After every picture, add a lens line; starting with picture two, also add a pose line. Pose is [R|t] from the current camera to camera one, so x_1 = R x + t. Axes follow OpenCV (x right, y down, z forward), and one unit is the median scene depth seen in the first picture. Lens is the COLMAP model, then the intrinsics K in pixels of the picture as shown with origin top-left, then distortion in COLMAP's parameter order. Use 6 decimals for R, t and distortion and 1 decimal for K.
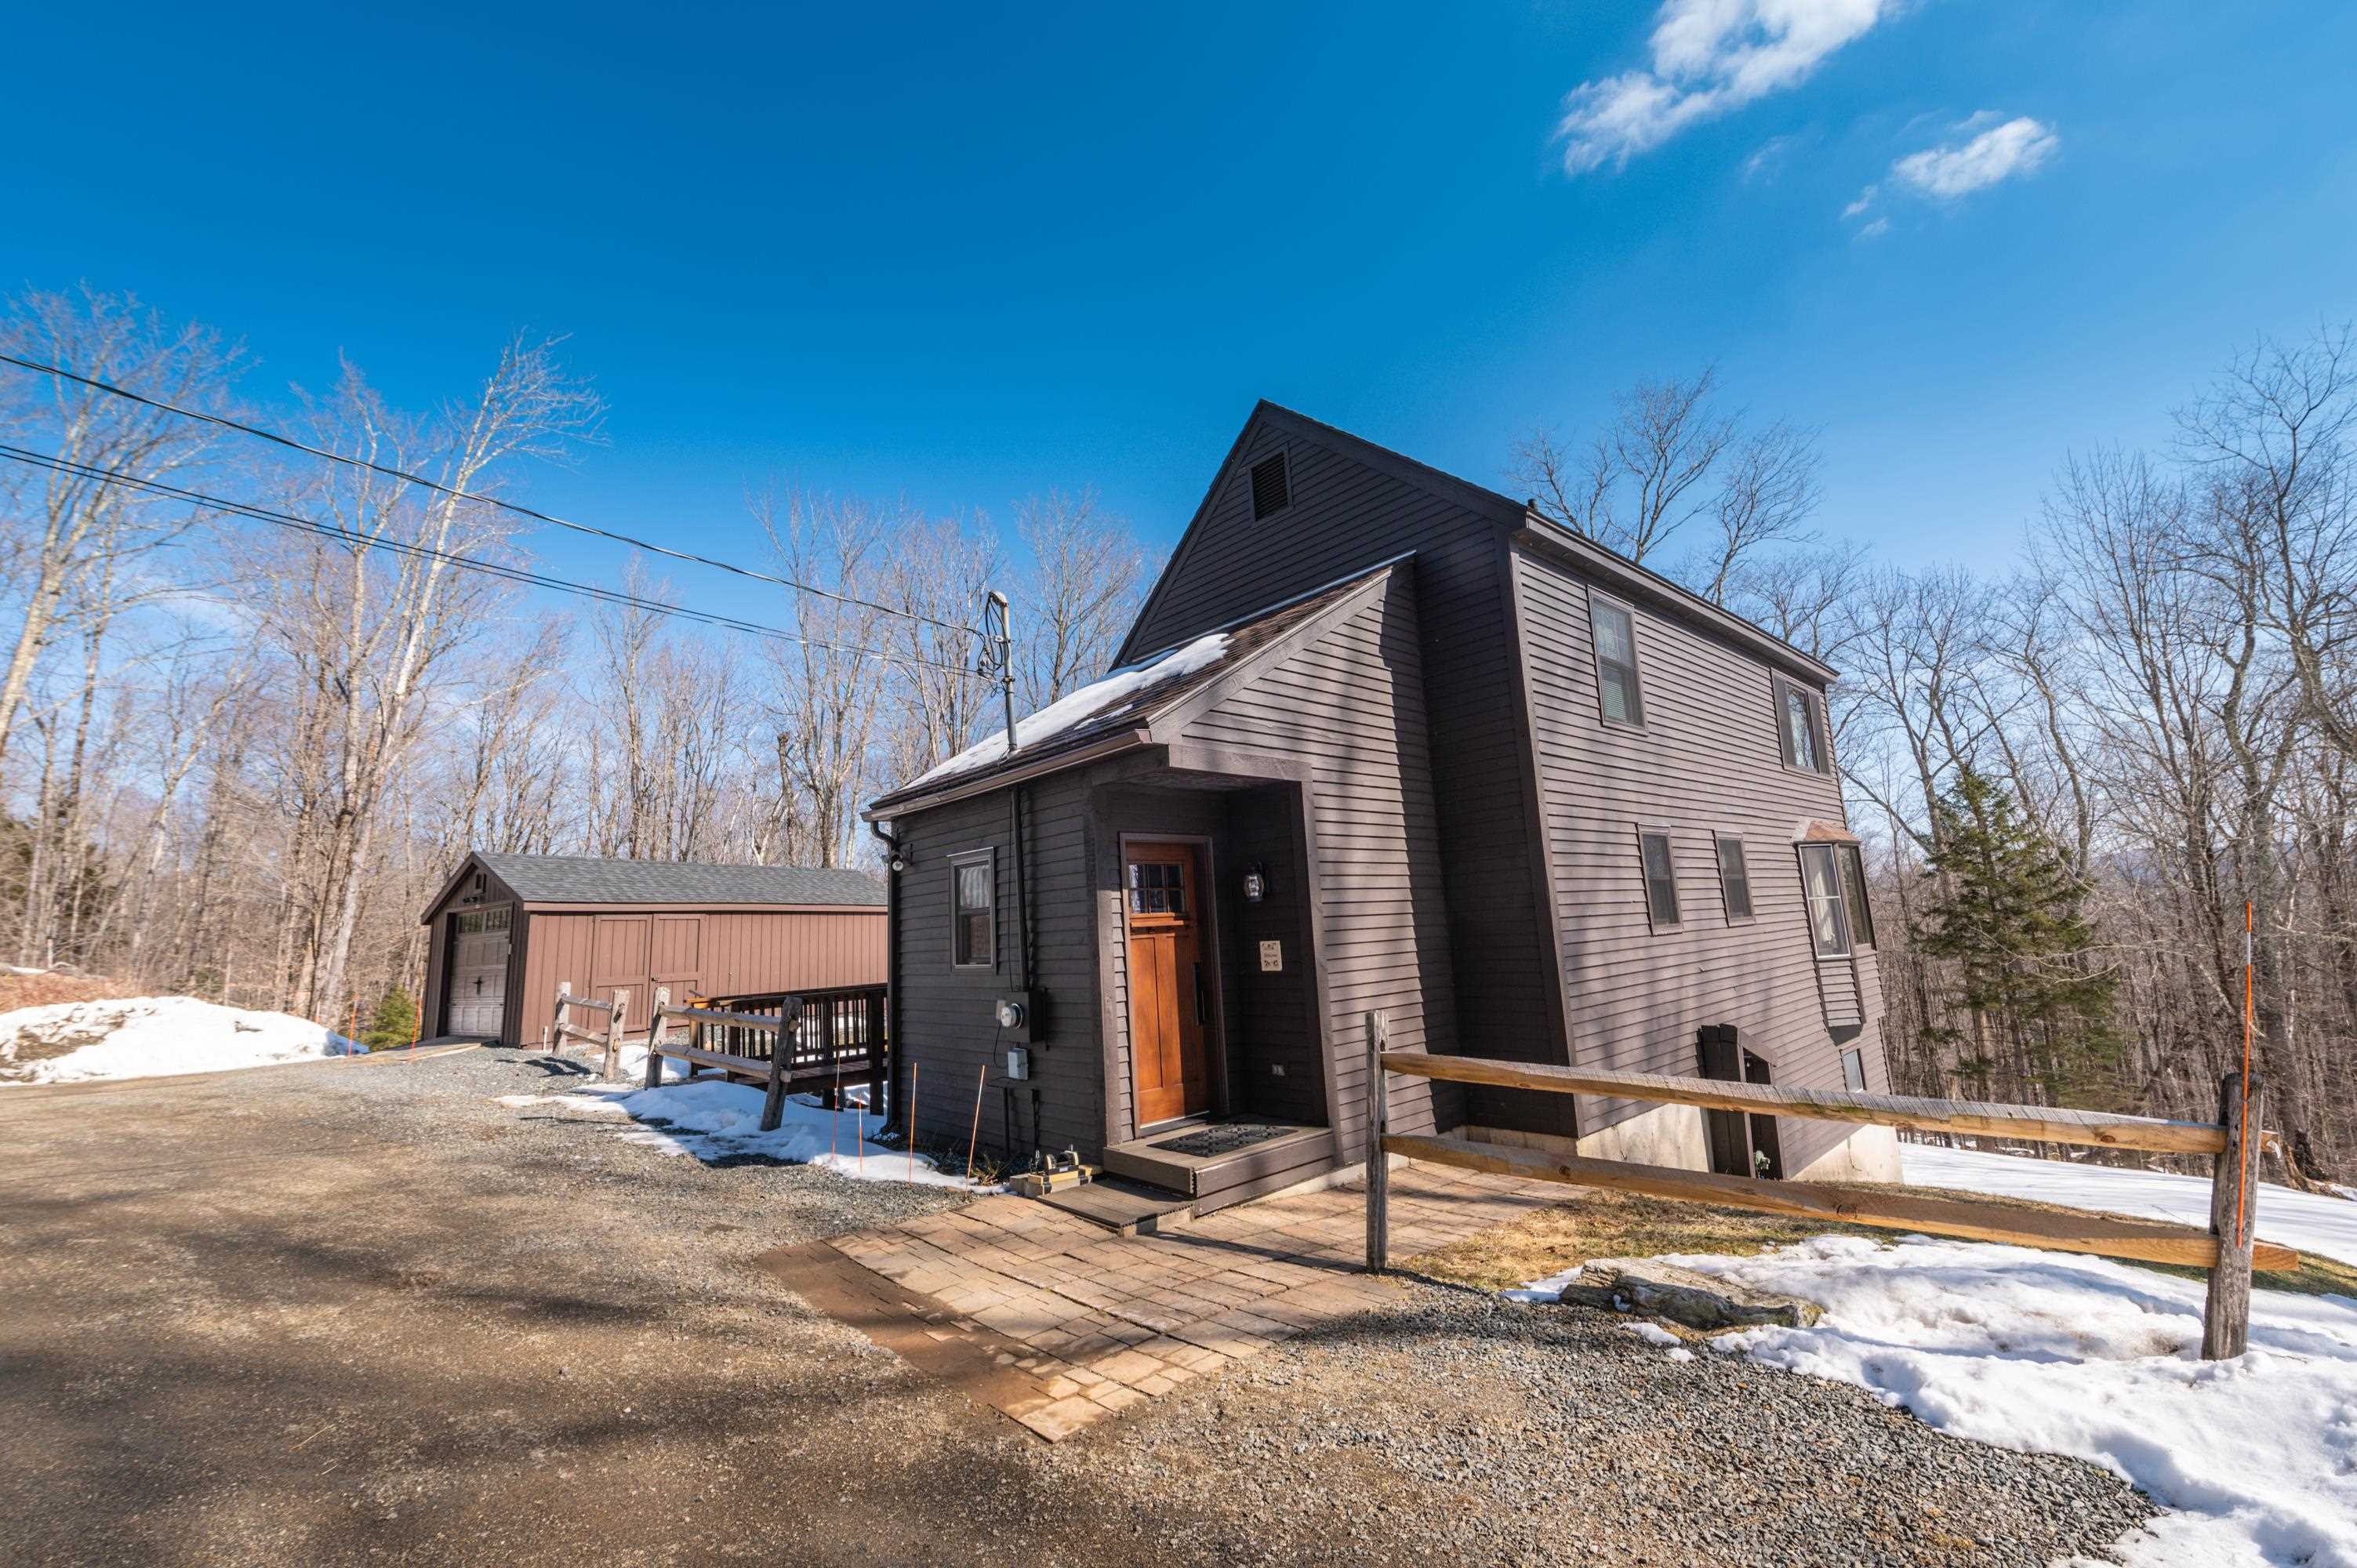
lens RADIAL K [[941.3, 0, 1175.1], [0, 941.3, 770.9], [0, 0, 1]] dist [-0.011324, 0.000531]
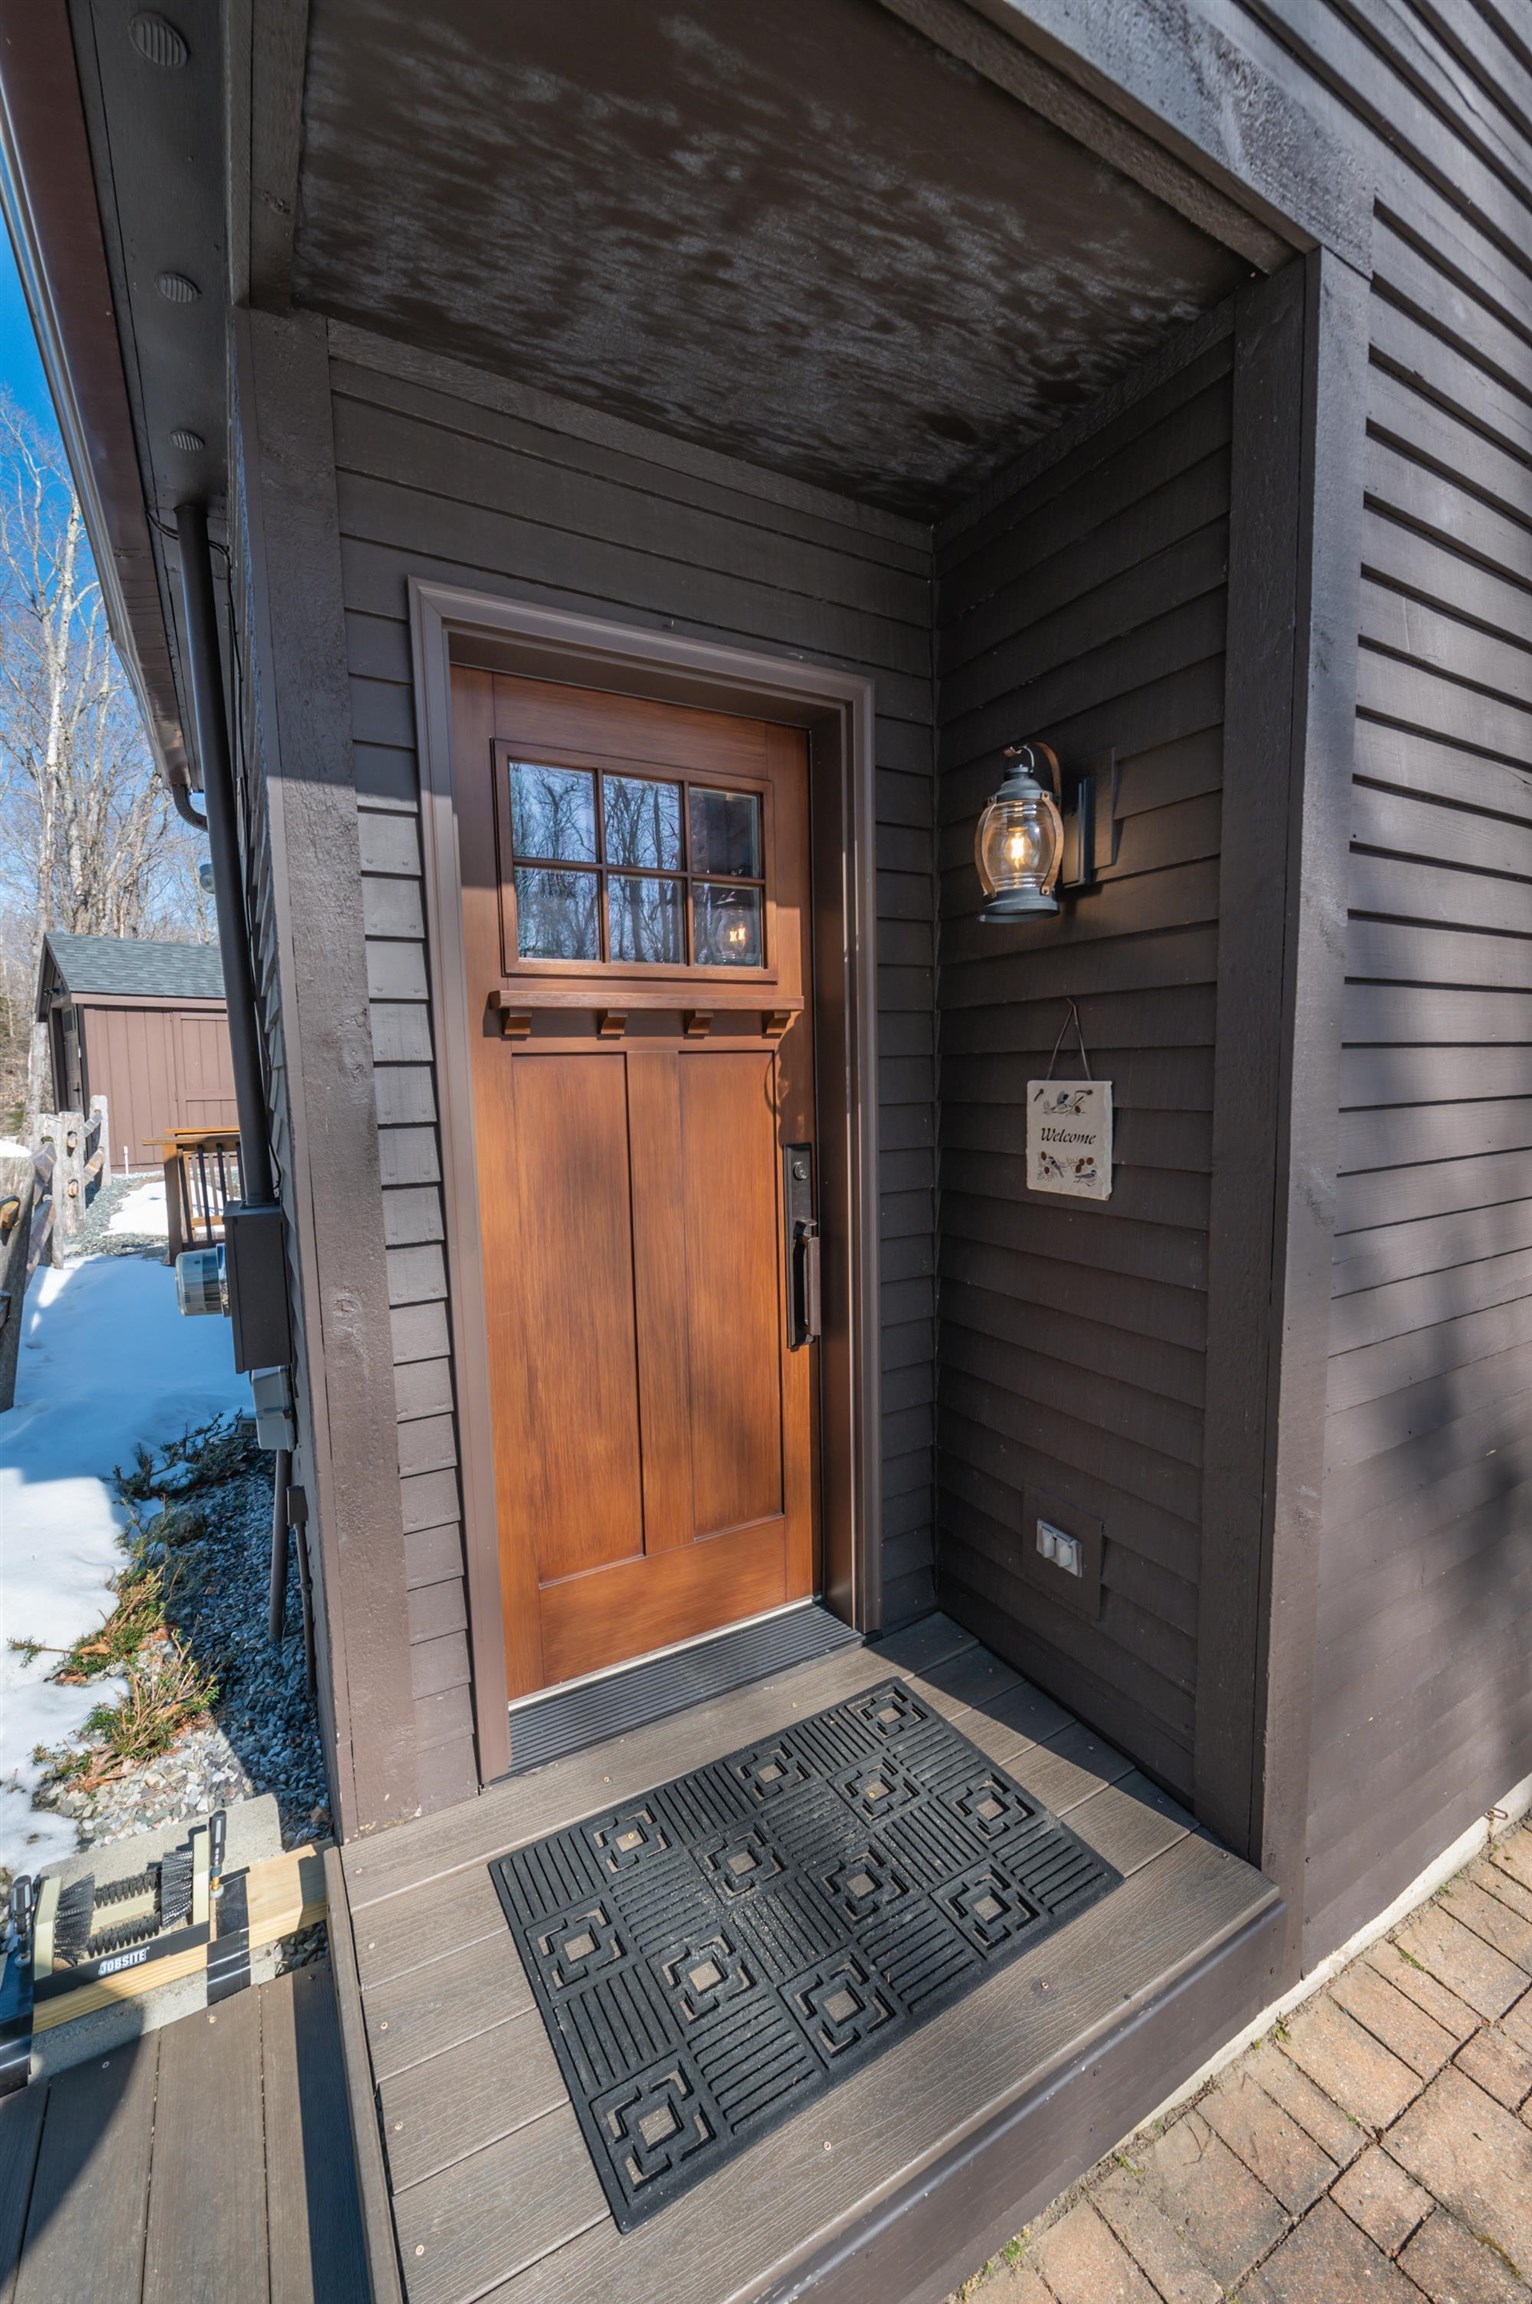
lens RADIAL K [[920.2, 0, 760.6], [0, 920.2, 1152.4], [0, 0, 1]] dist [-0.011324, 0.000531]
pose [[0.978217, 0.057920, -0.199342, 0.031524], [-0.003108, 0.964265, 0.264920, 0.060416], [0.207563, -0.258529, 0.943441, 0.336055]]
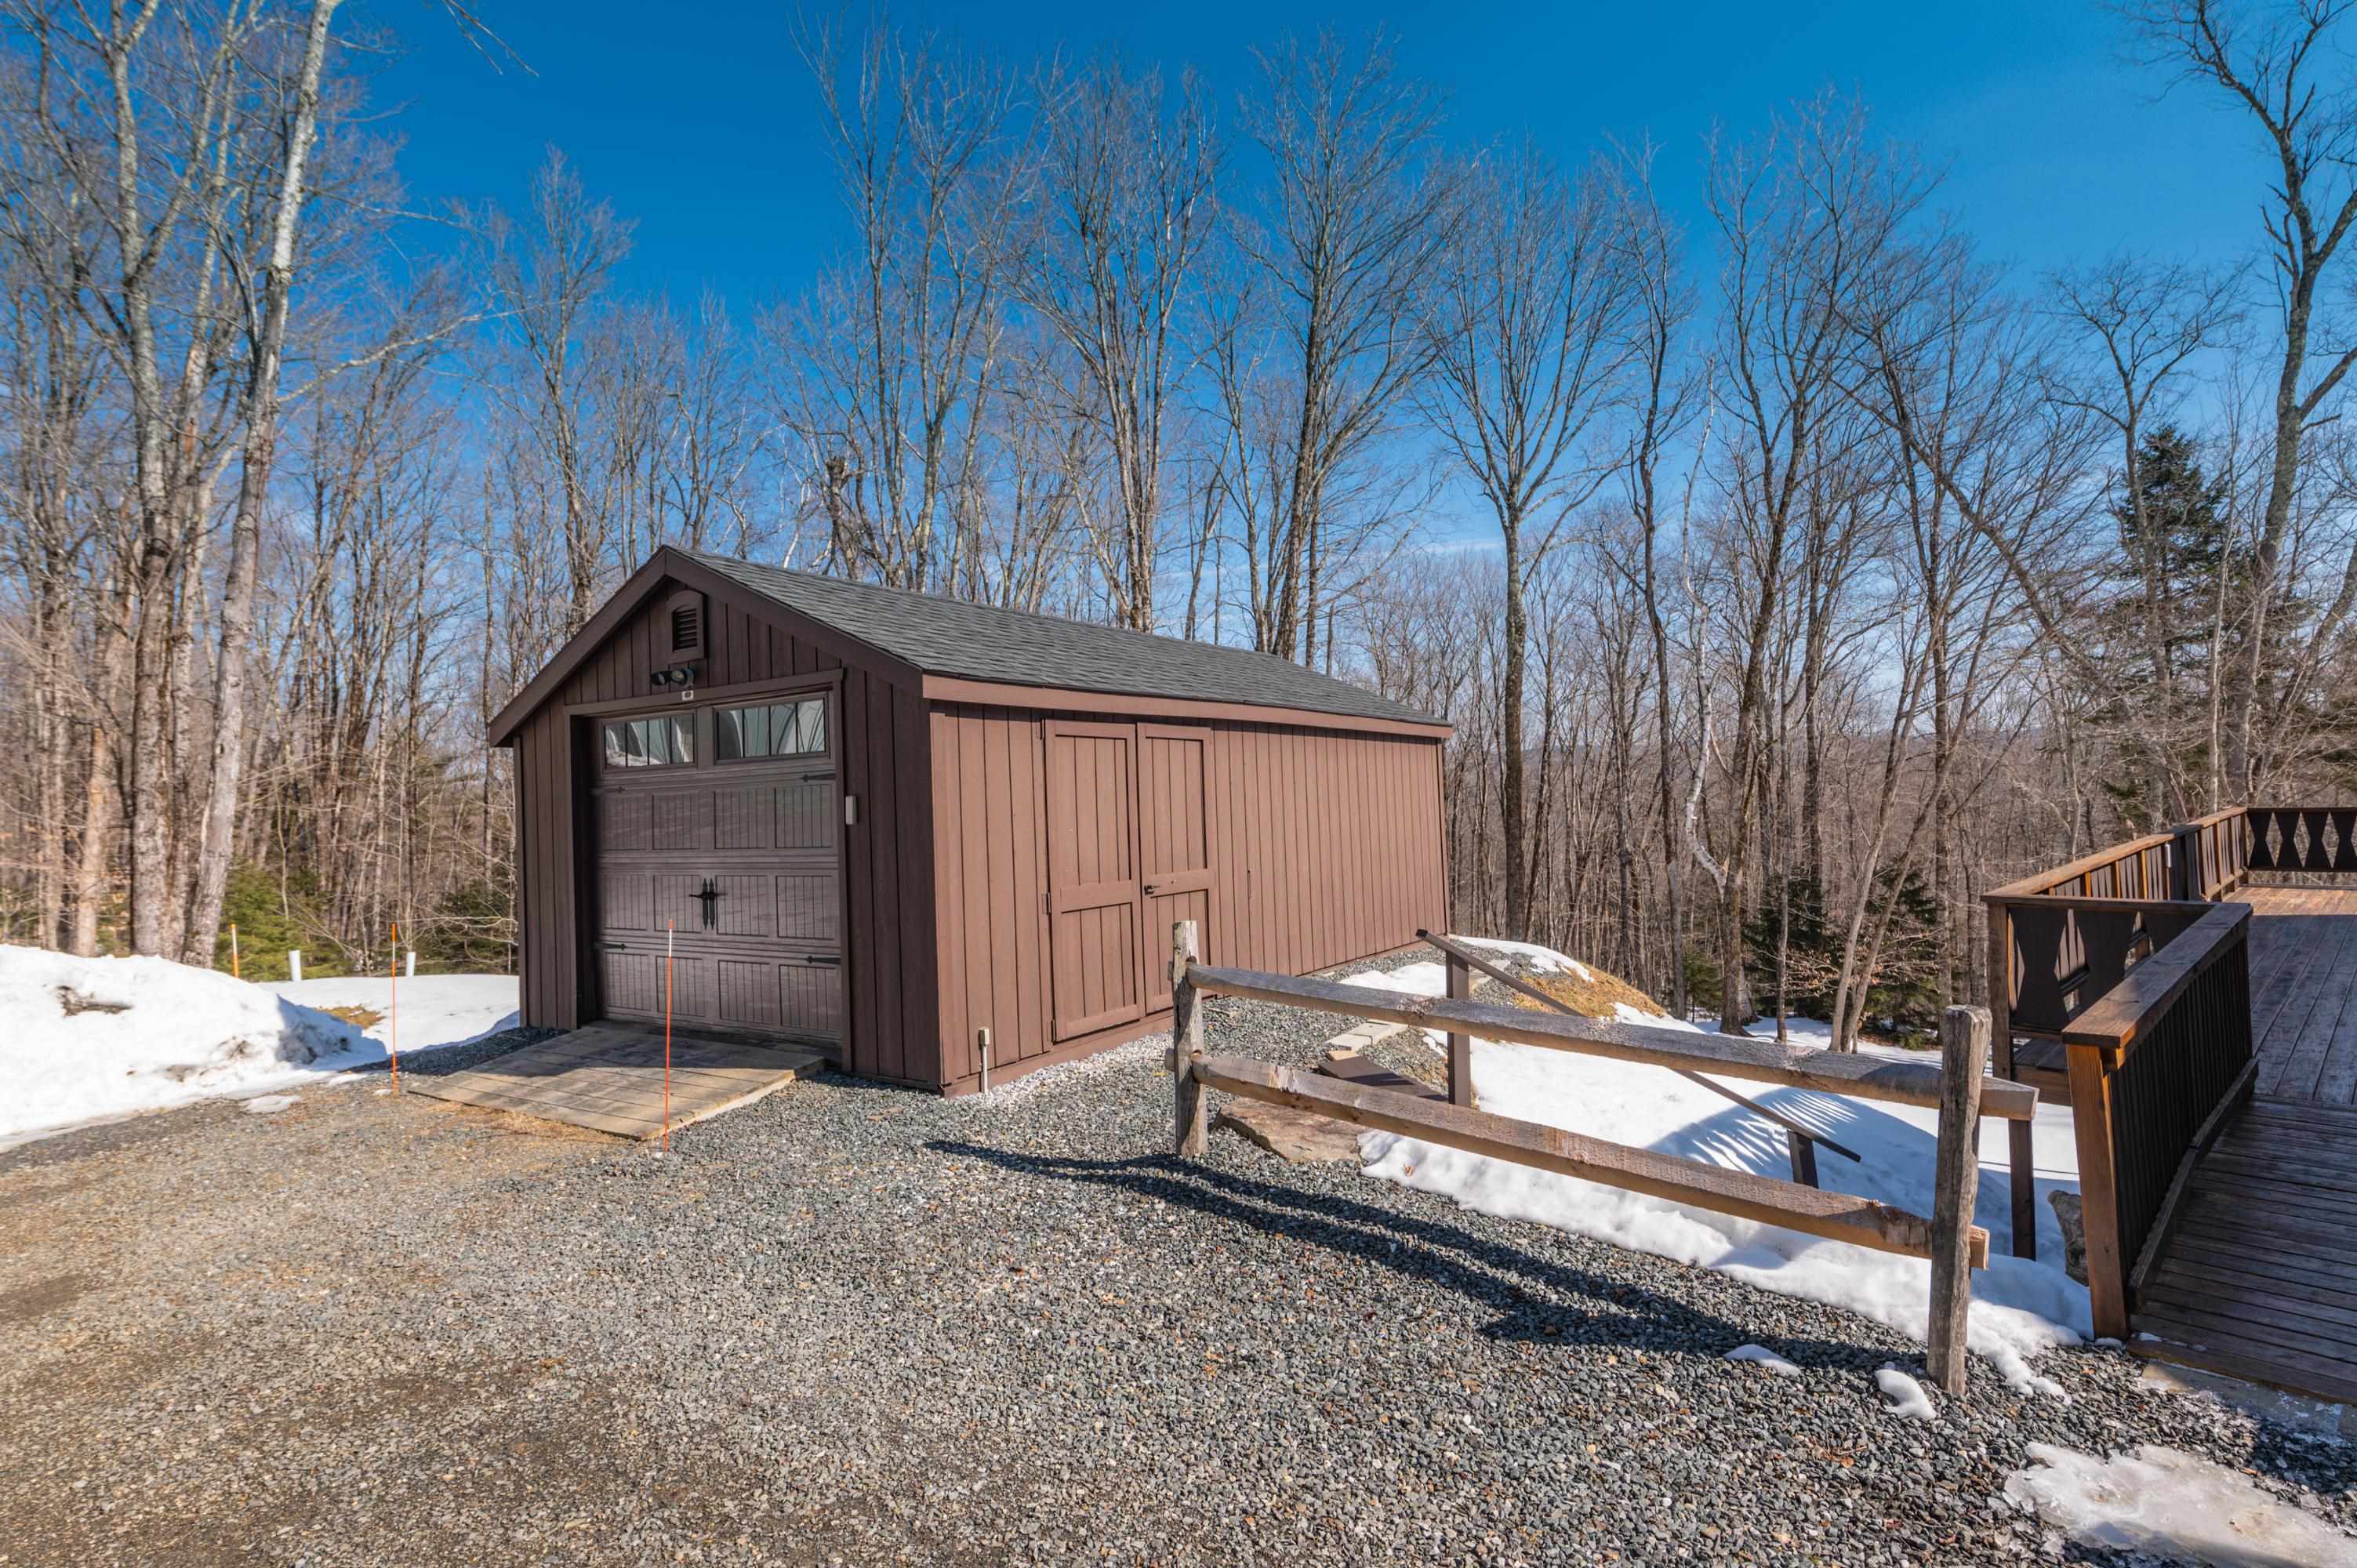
lens RADIAL K [[1200.6, 0, 1172.0], [0, 1200.6, 788.7], [0, 0, 1]] dist [0.002439, 0.000420]
pose [[0.999661, 0.021346, 0.014905, -0.571066], [-0.023422, 0.987345, 0.156851, 0.104279], [-0.011368, -0.157147, 0.987510, 0.528443]]
